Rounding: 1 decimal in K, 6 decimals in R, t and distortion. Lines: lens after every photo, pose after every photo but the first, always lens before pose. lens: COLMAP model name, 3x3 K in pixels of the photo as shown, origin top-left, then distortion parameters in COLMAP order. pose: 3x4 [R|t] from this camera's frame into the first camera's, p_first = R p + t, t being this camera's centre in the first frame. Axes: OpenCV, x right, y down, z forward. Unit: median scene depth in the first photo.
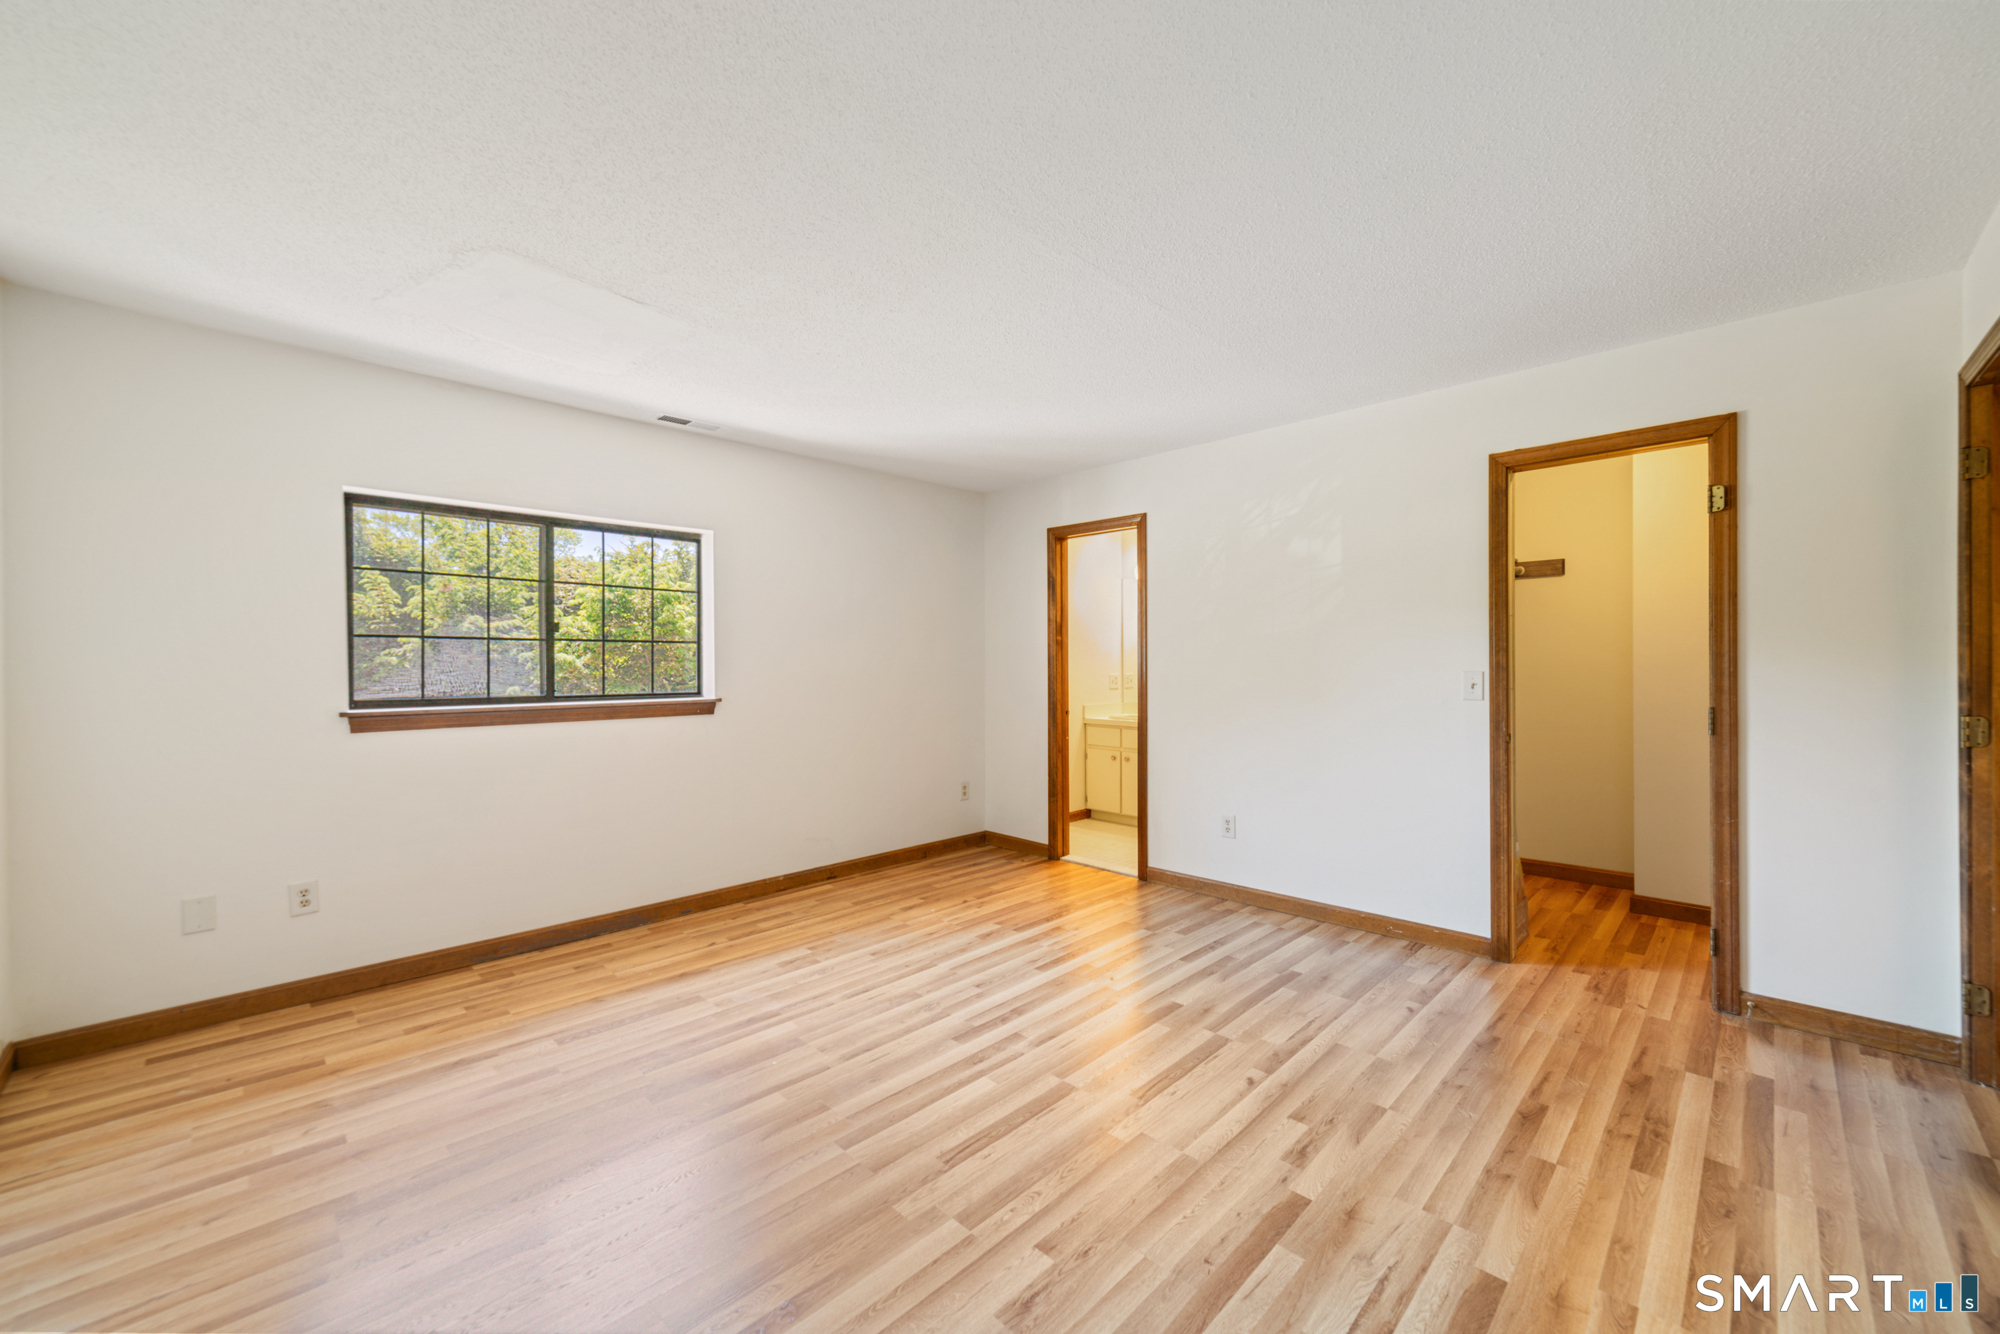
lens RADIAL K [[776.0, 0, 1000.8], [0, 776.0, 667.2], [0, 0, 1]] dist [0.001874, 0.000795]
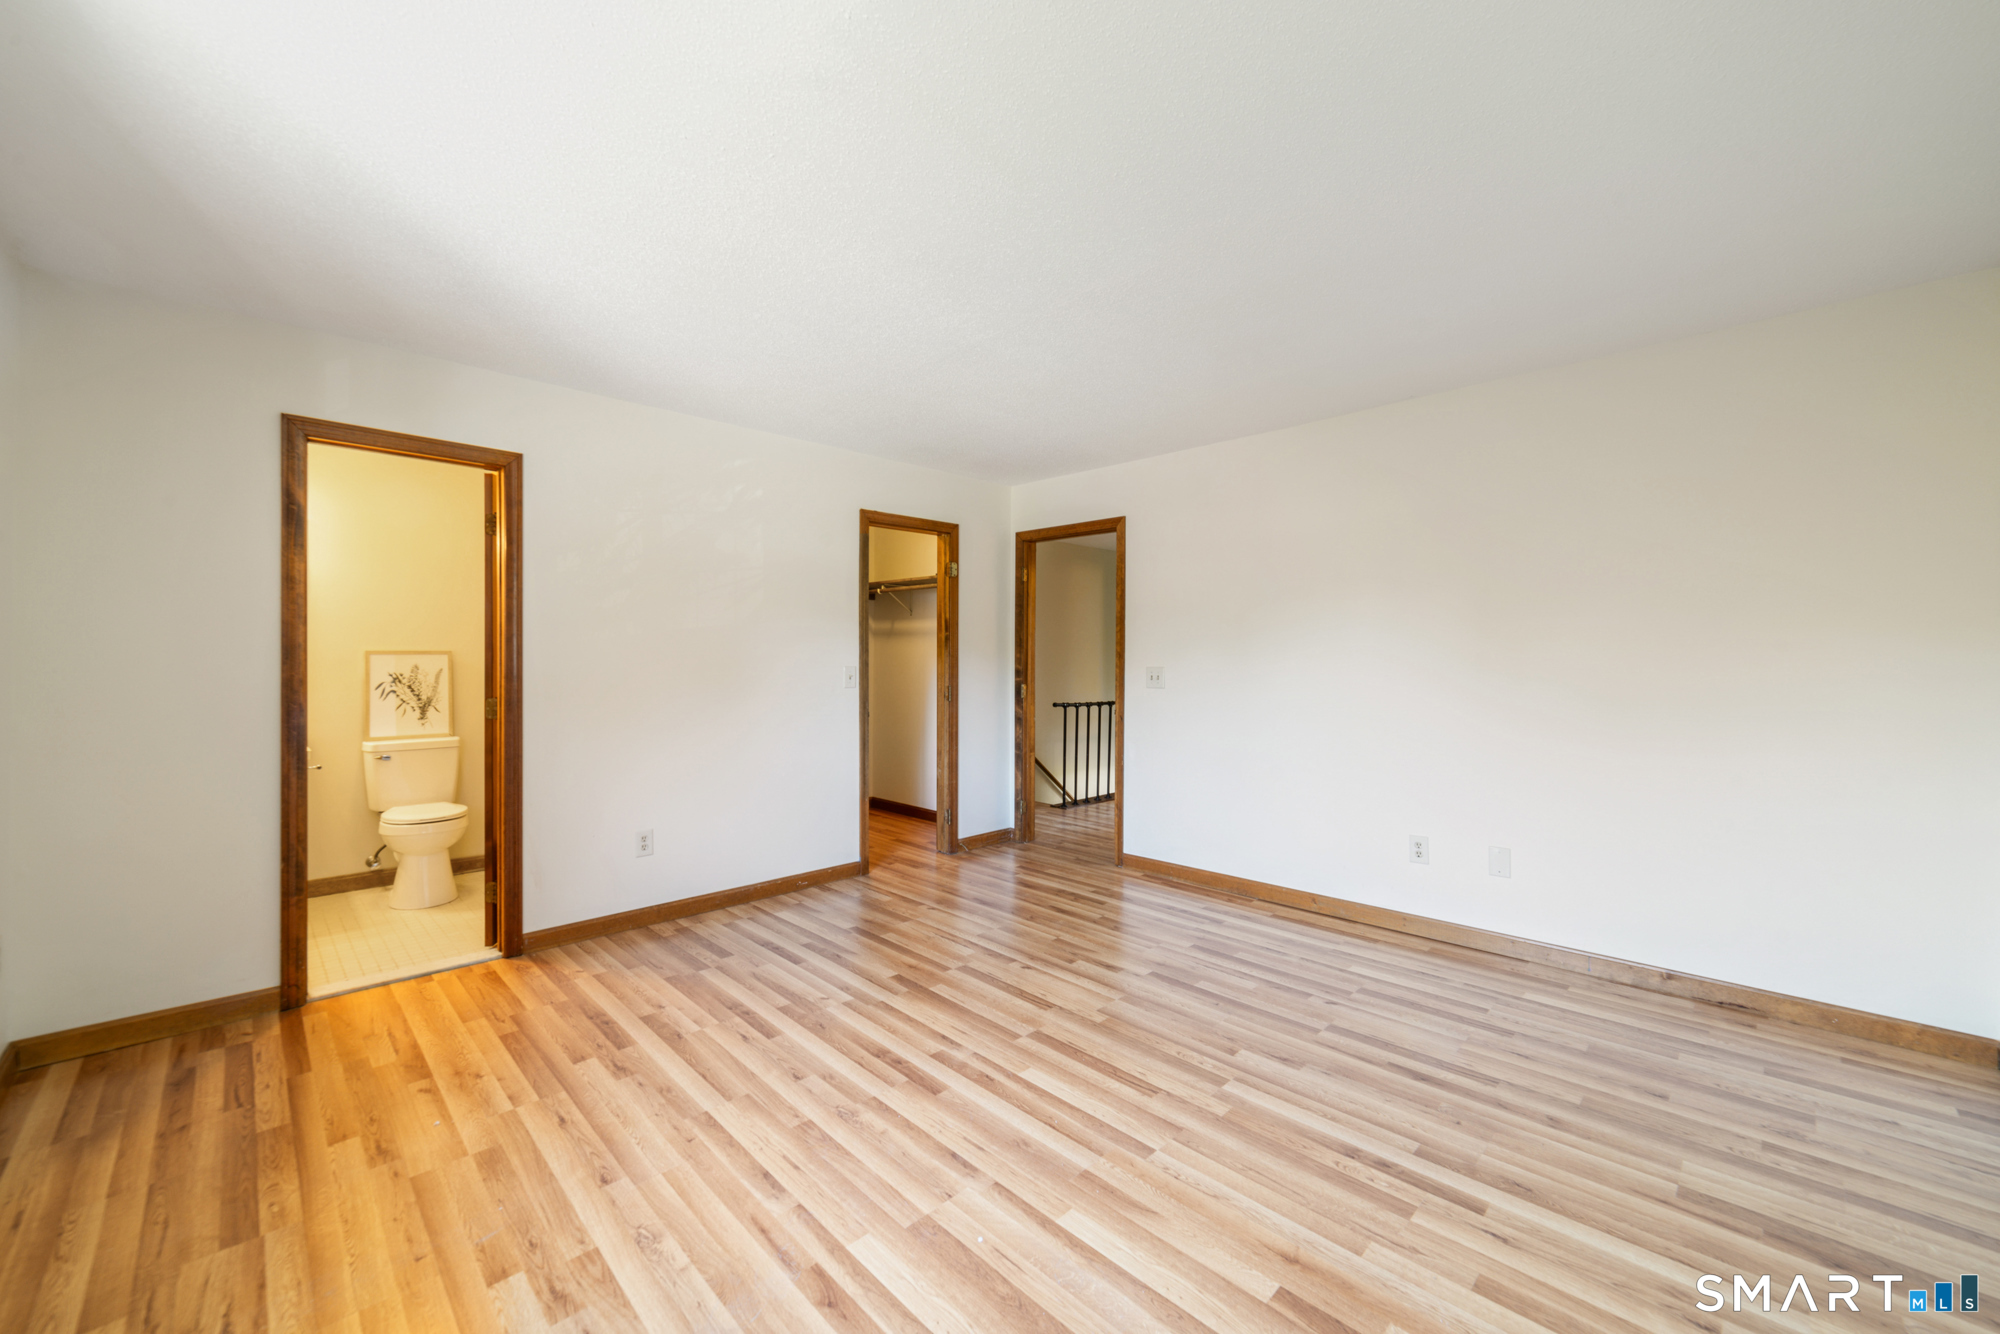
lens RADIAL K [[776.0, 0, 1001.0], [0, 776.0, 661.2], [0, 0, 1]] dist [0.001874, 0.000795]
pose [[0.003625, 0.005563, 0.999978, -0.755604], [0.000274, 0.999984, -0.005565, 0.004364], [-0.999993, 0.000294, 0.003624, 0.757949]]
